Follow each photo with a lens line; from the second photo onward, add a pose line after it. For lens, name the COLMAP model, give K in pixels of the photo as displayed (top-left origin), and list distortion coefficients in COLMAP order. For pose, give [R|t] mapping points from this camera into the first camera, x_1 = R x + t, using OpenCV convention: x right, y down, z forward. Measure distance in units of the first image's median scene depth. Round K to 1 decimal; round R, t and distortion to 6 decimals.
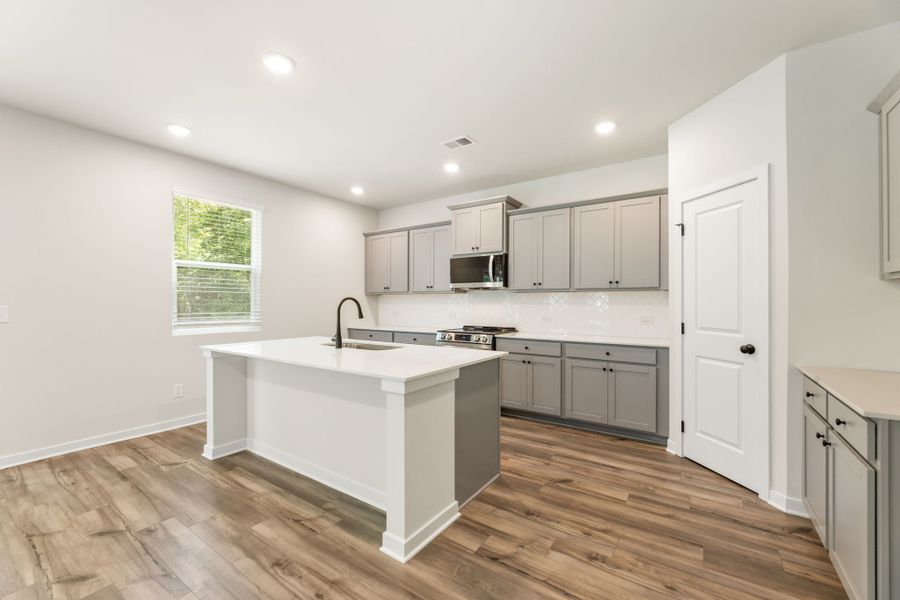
lens RADIAL K [[367.9, 0, 450.0], [0, 367.9, 300.0], [0, 0, 1]] dist [-0.000584, 0.000044]
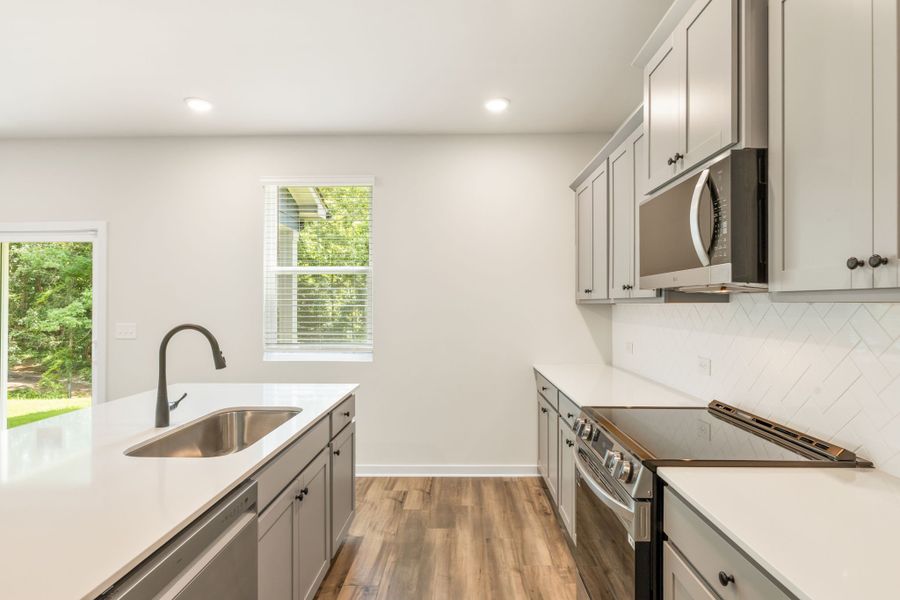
lens RADIAL K [[458.9, 0, 450.0], [0, 458.9, 300.0], [0, 0, 1]] dist [0.000013, 0.000063]
pose [[0.545477, -0.008613, -0.838082, 0.446527], [0.003814, 0.999962, -0.007794, -0.036381], [0.838117, 0.001055, 0.545489, 1.053293]]
